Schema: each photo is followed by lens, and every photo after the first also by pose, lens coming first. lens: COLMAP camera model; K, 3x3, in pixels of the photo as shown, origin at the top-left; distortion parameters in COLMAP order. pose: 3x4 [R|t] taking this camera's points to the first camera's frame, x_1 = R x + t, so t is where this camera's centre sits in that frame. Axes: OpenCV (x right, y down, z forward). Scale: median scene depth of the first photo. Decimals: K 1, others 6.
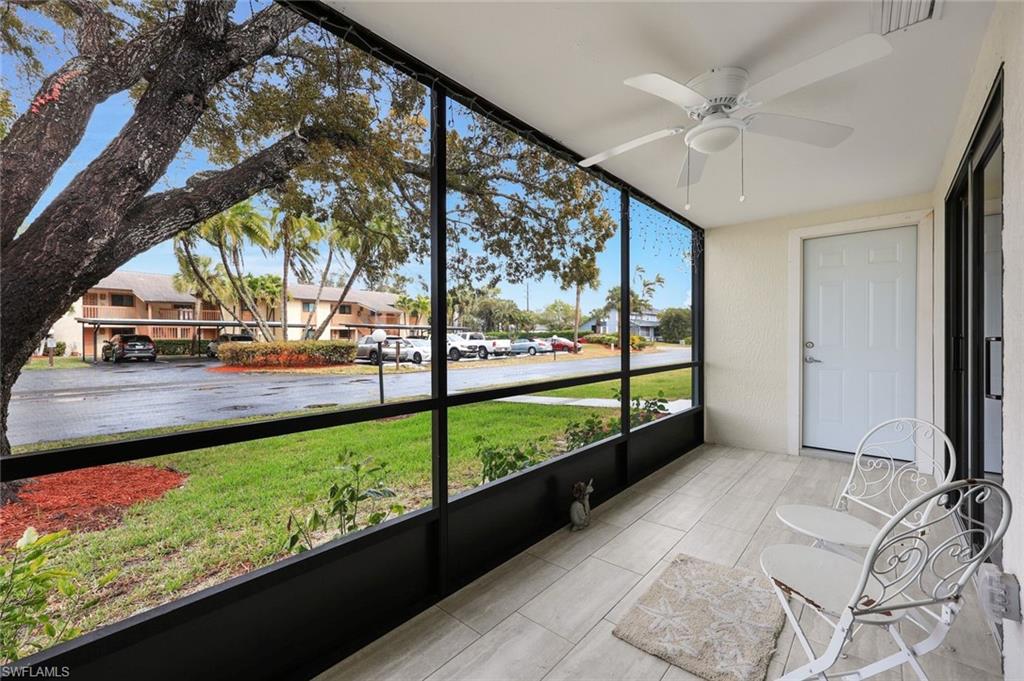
lens RADIAL K [[415.6, 0, 509.3], [0, 415.6, 340.1], [0, 0, 1]] dist [0.001332, -0.000315]
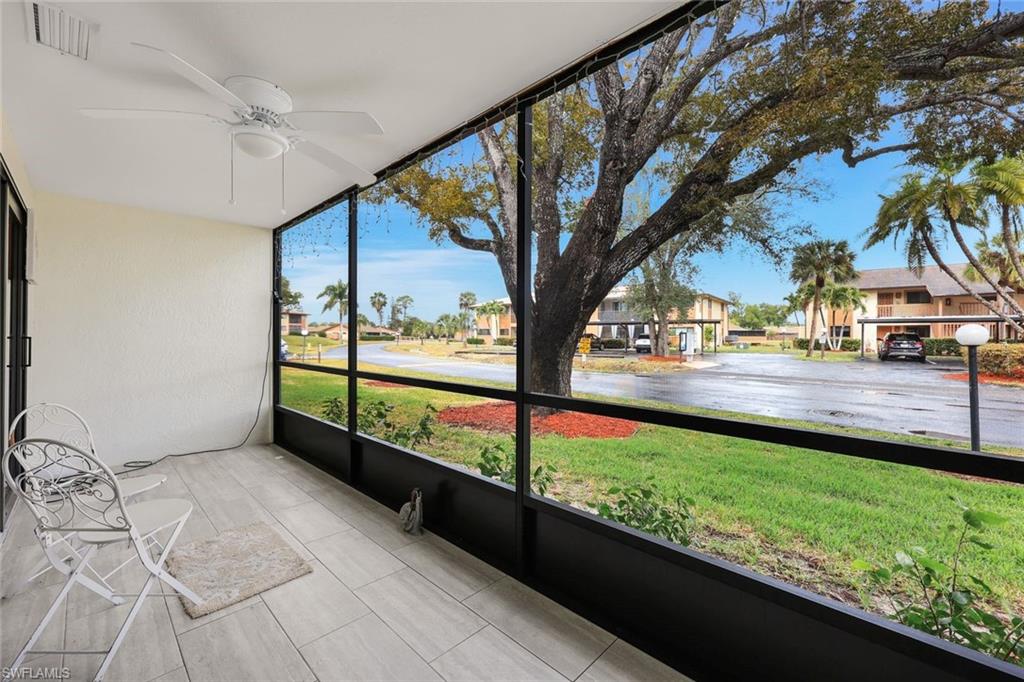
lens RADIAL K [[415.6, 0, 509.3], [0, 415.6, 340.6], [0, 0, 1]] dist [0.001332, -0.000315]
pose [[-0.030910, 0.022419, -0.999271, 0.692068], [-0.015967, 0.999610, 0.022921, -0.017491], [0.999395, 0.016664, -0.030540, 0.761690]]
